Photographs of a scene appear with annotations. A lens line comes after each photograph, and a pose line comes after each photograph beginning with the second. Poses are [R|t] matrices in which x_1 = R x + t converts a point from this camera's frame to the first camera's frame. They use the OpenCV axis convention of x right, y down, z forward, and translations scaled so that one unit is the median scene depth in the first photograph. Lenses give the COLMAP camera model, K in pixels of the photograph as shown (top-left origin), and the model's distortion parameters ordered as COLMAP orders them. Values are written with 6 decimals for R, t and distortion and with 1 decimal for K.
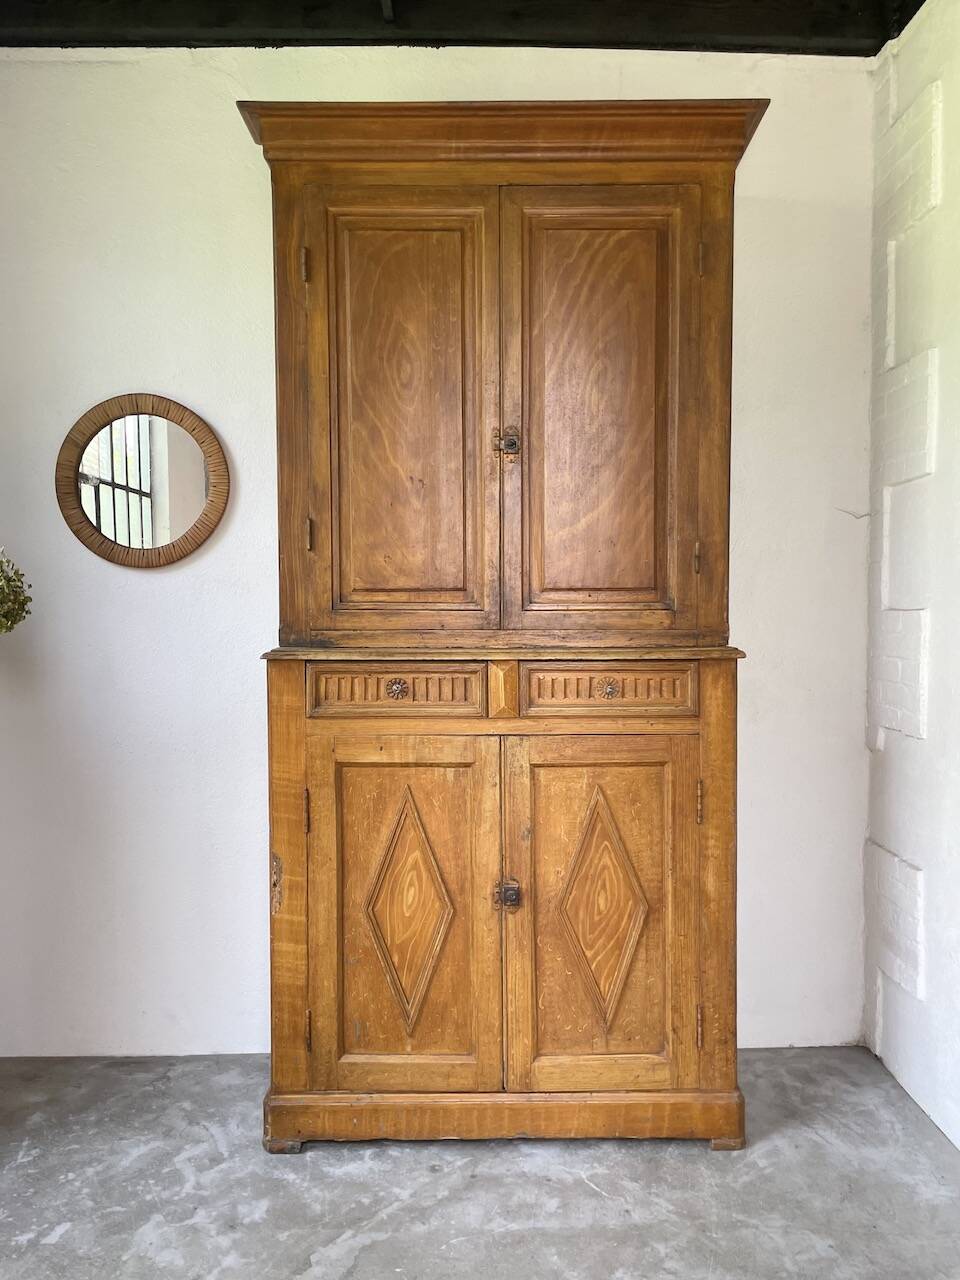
lens RADIAL K [[974.8, 0, 485.1], [0, 974.8, 654.8], [0, 0, 1]] dist [0.085803, -0.118314]
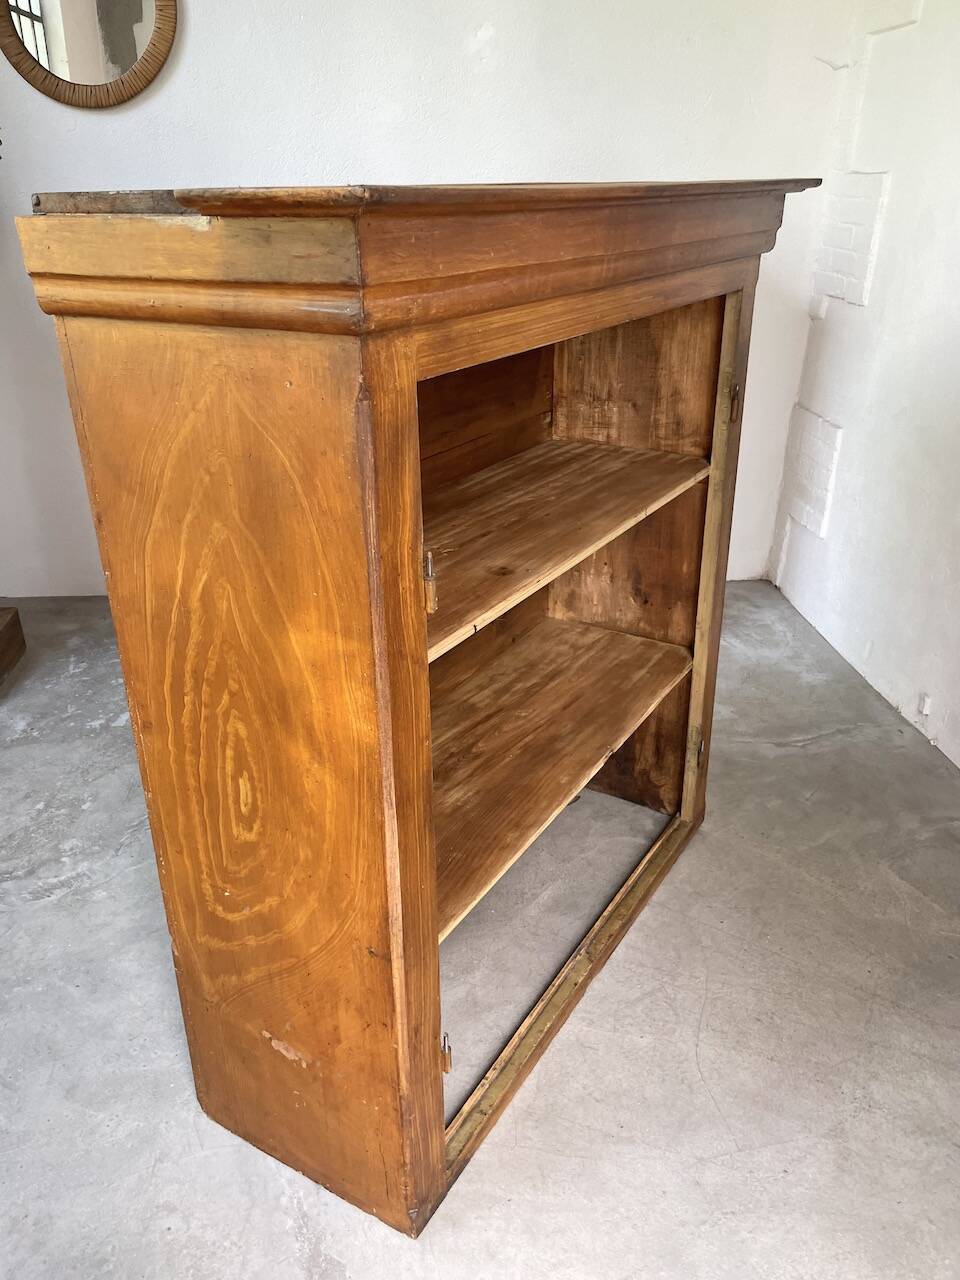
lens RADIAL K [[971.3, 0, 480.0], [0, 971.3, 643.9], [0, 0, 1]] dist [0.087078, -0.119181]
pose [[0.996649, -0.017428, 0.079925, -0.074374], [-0.015528, 0.918973, 0.394015, 0.007345], [-0.080316, -0.393935, 0.915622, -0.109239]]
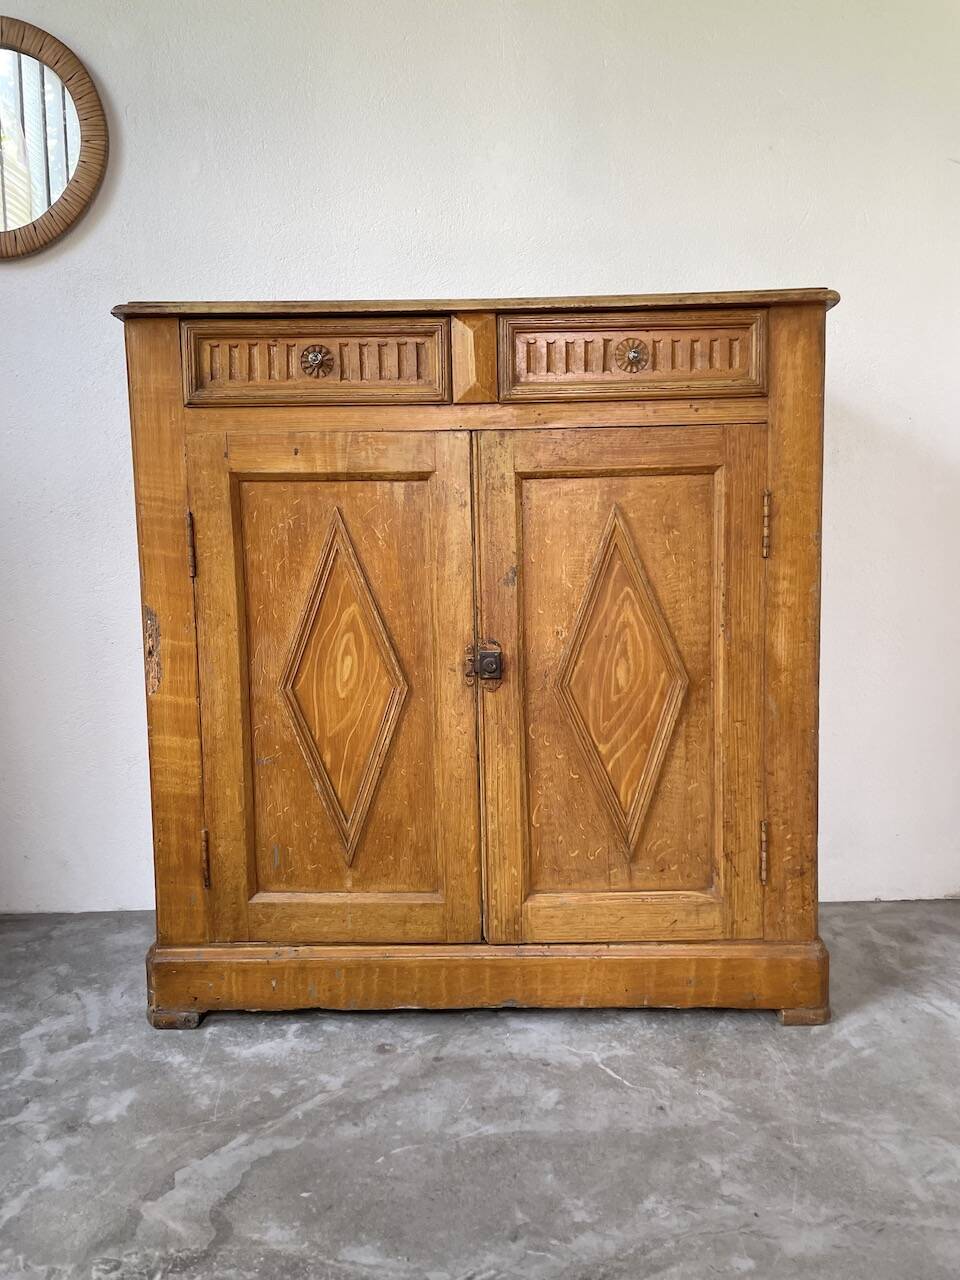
lens RADIAL K [[971.3, 0, 484.3], [0, 971.3, 626.2], [0, 0, 1]] dist [0.087078, -0.119181]
pose [[0.999493, -0.010598, -0.030028, 0.043347], [0.012064, 0.998721, 0.049095, 0.184101], [0.029470, -0.049432, 0.998343, 0.315719]]
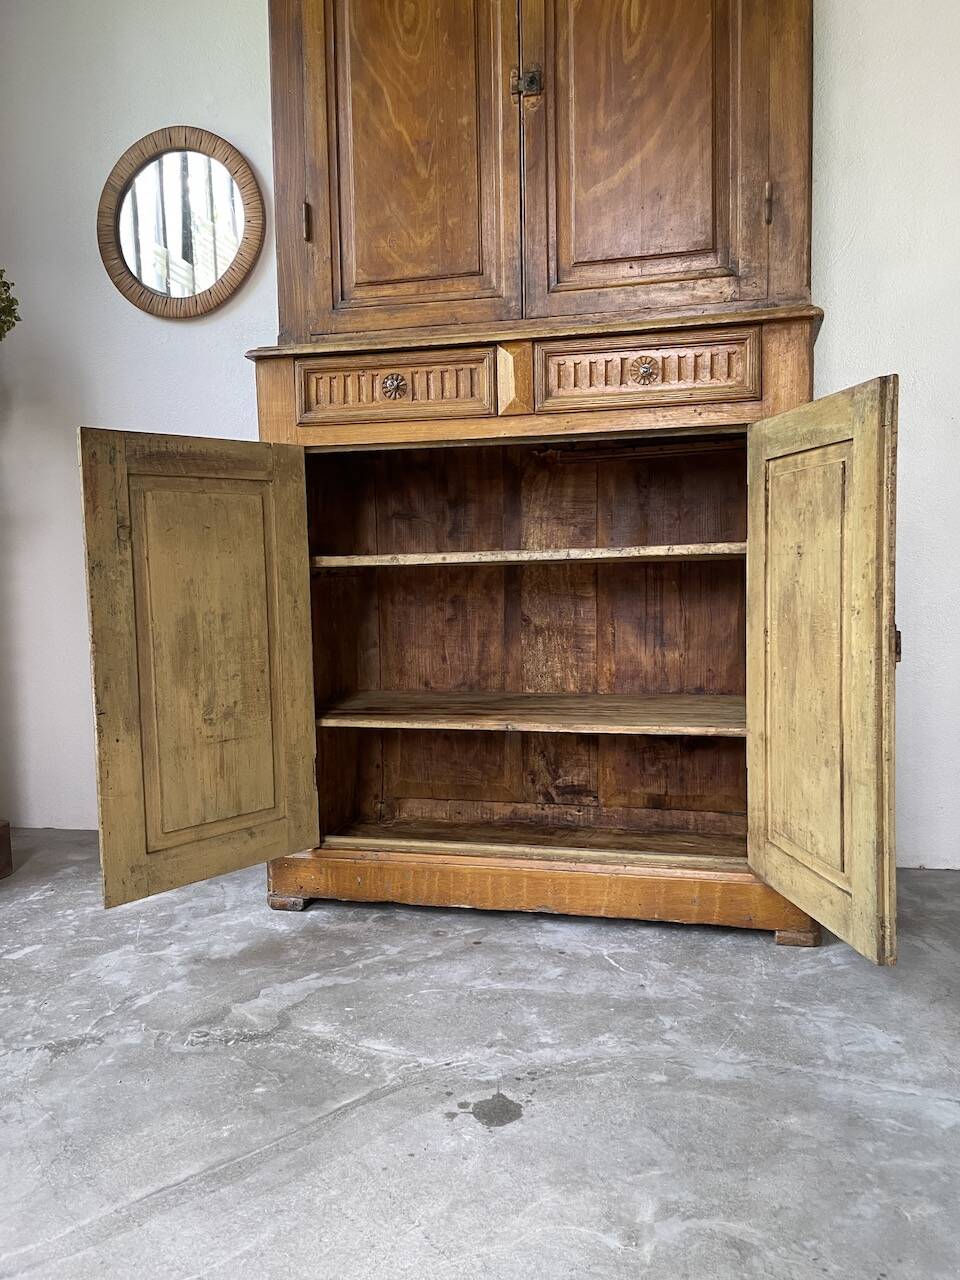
lens RADIAL K [[971.3, 0, 486.8], [0, 971.3, 645.7], [0, 0, 1]] dist [0.087078, -0.119181]
pose [[0.971043, 0.004387, -0.238863, 0.192874], [0.004600, 0.999303, 0.037053, 0.228616], [0.238859, -0.037079, 0.970346, 0.176399]]
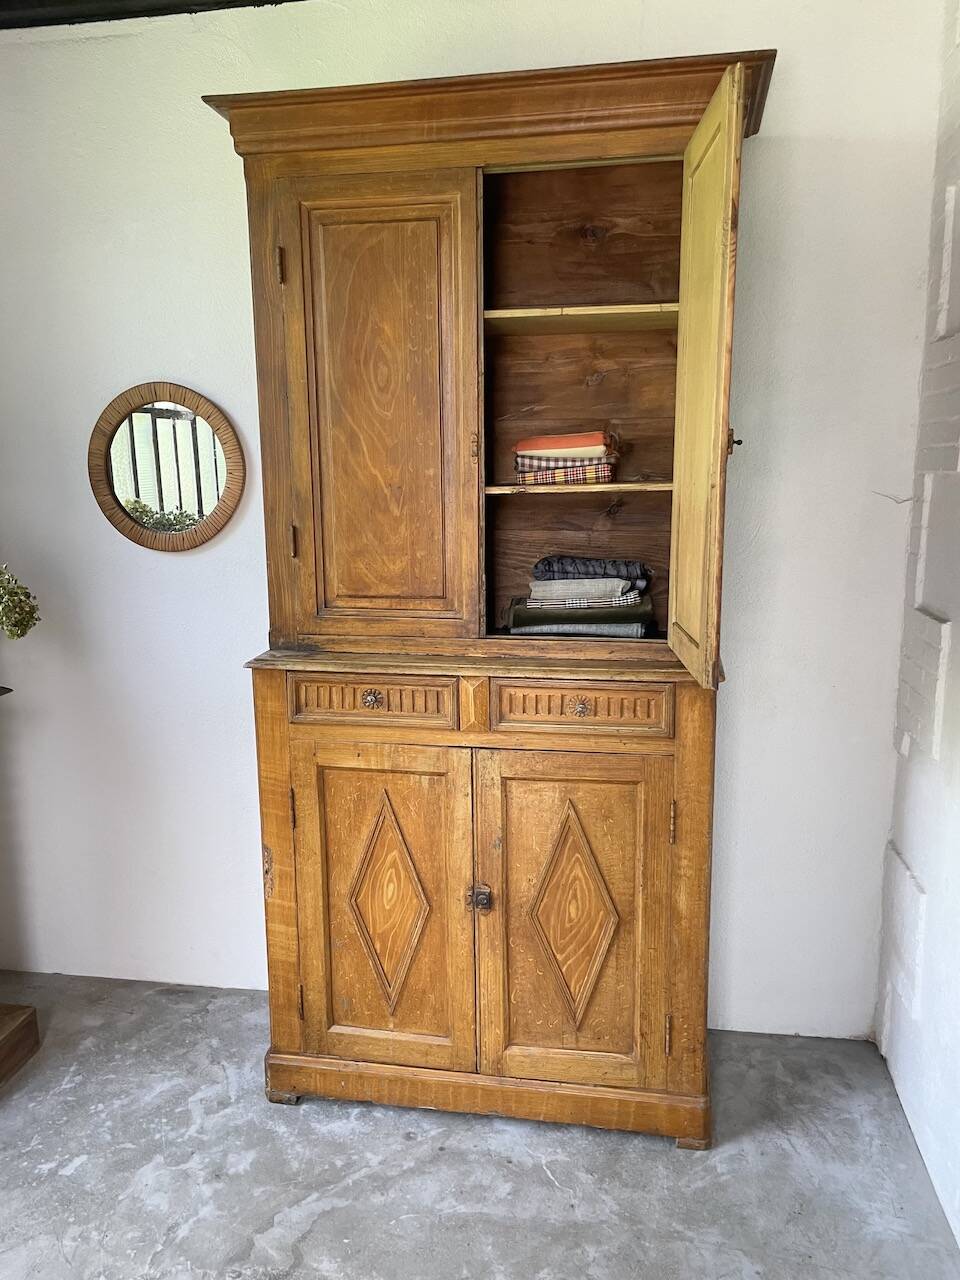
lens RADIAL K [[974.8, 0, 474.2], [0, 974.8, 646.7], [0, 0, 1]] dist [0.085803, -0.118314]
pose [[0.983028, 0.028739, -0.181192, 0.196146], [-0.002297, 0.989504, 0.144487, -0.165628], [0.183442, -0.141619, 0.972776, 0.033275]]
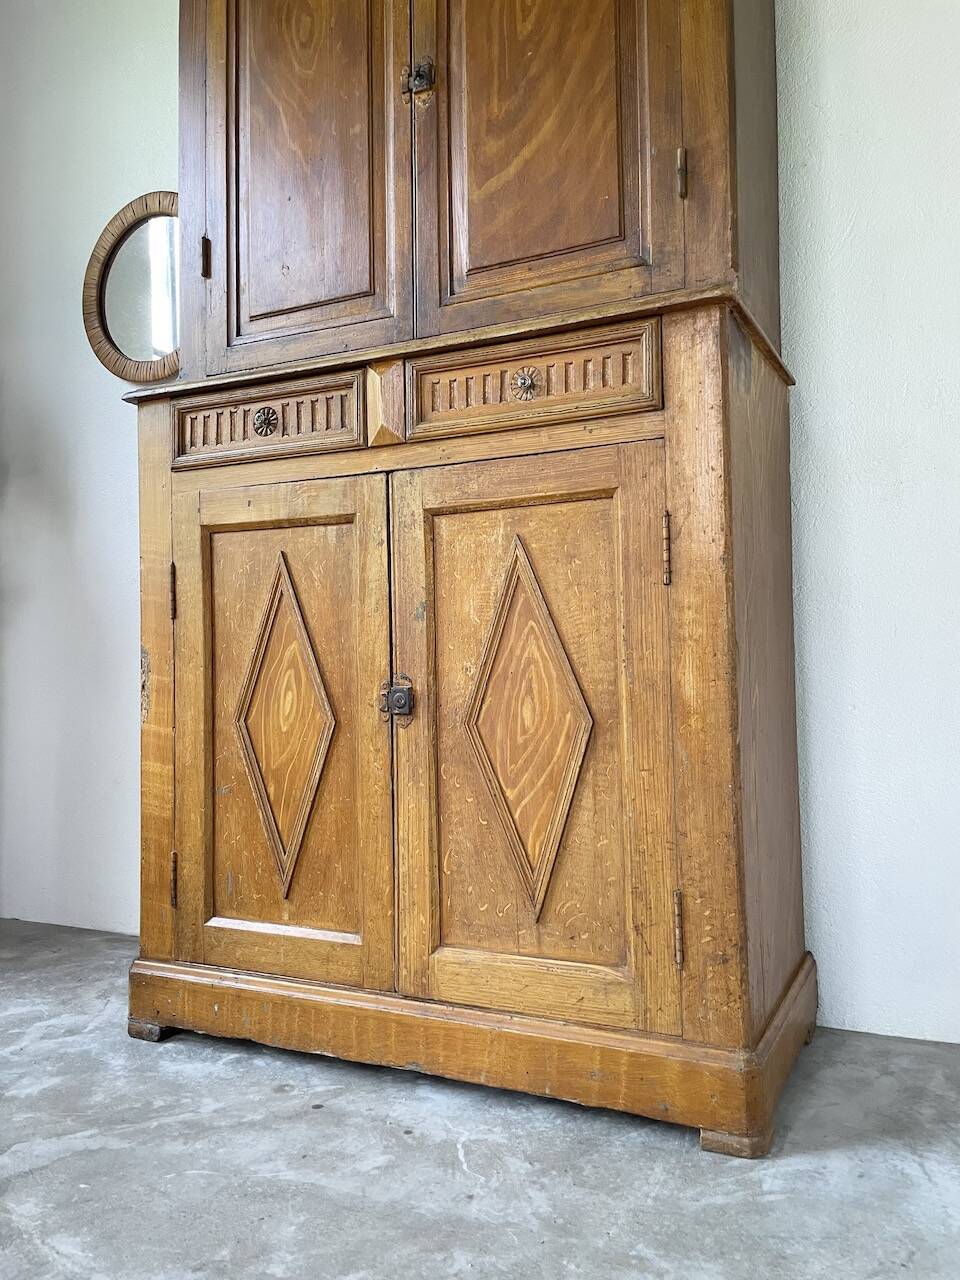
lens RADIAL K [[971.3, 0, 491.3], [0, 971.3, 625.3], [0, 0, 1]] dist [0.087078, -0.119181]
pose [[0.898520, -0.029735, -0.437924, 0.383998], [-0.007028, 0.996600, -0.082089, 0.247734], [0.438876, 0.076836, 0.895256, 0.414379]]
